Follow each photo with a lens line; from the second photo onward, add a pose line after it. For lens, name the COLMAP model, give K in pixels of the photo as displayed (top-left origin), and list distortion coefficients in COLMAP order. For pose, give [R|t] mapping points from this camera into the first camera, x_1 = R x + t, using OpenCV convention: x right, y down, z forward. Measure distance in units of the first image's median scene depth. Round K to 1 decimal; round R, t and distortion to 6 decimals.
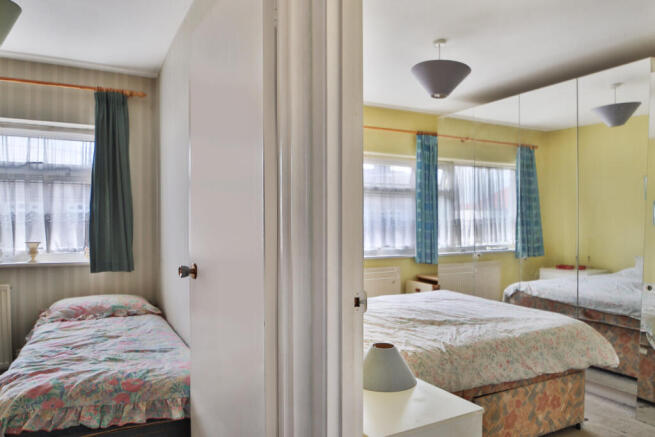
lens RADIAL K [[440.1, 0, 350.4], [0, 440.1, 230.2], [0, 0, 1]] dist [-0.055658, 0.004628]
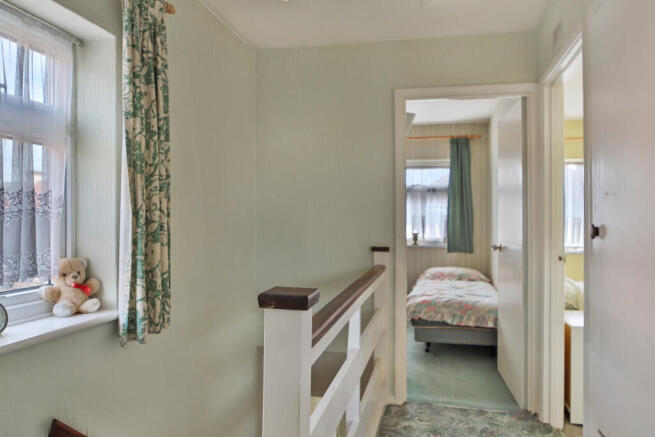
lens RADIAL K [[416.4, 0, 331.5], [0, 416.4, 219.2], [0, 0, 1]] dist [-0.027078, 0.001758]
pose [[0.692519, -0.002891, -0.721394, 0.221482], [-0.011474, 0.999821, -0.015021, 0.002709], [0.721308, 0.018679, 0.692362, -0.396577]]
